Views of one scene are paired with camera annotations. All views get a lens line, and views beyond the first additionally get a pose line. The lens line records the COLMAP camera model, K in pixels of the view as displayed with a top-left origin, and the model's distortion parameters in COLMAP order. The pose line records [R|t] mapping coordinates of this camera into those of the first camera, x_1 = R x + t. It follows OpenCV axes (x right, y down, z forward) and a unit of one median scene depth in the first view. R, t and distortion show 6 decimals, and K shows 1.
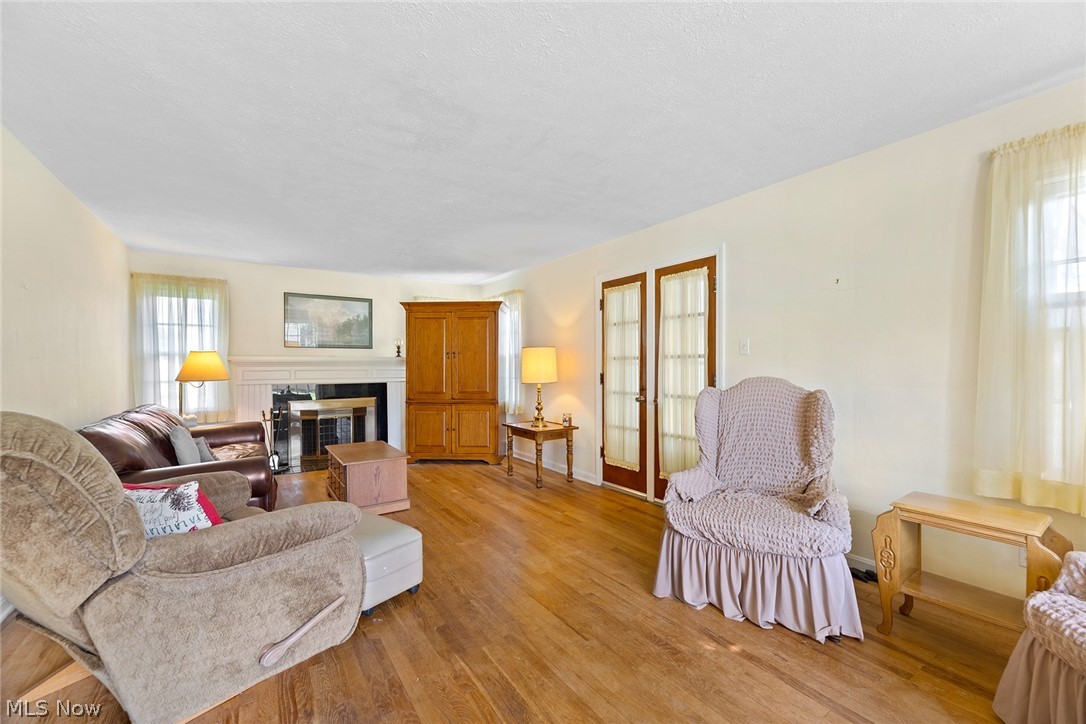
lens RADIAL K [[445.0, 0, 539.6], [0, 445.0, 367.5], [0, 0, 1]] dist [-0.002910, 0.000179]
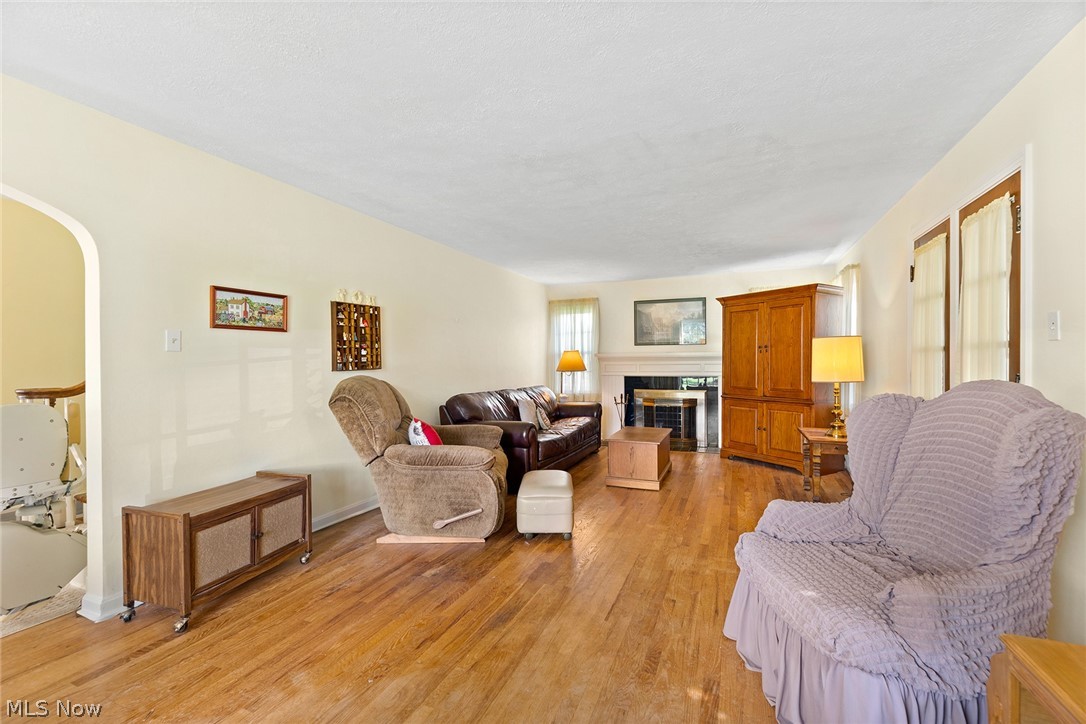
lens RADIAL K [[445.0, 0, 542.3], [0, 445.0, 362.3], [0, 0, 1]] dist [-0.002910, 0.000179]
pose [[0.557345, 0.002829, -0.830276, 0.330903], [-0.001133, 0.999996, 0.002647, -0.001974], [0.830280, -0.000534, 0.557346, 0.103686]]
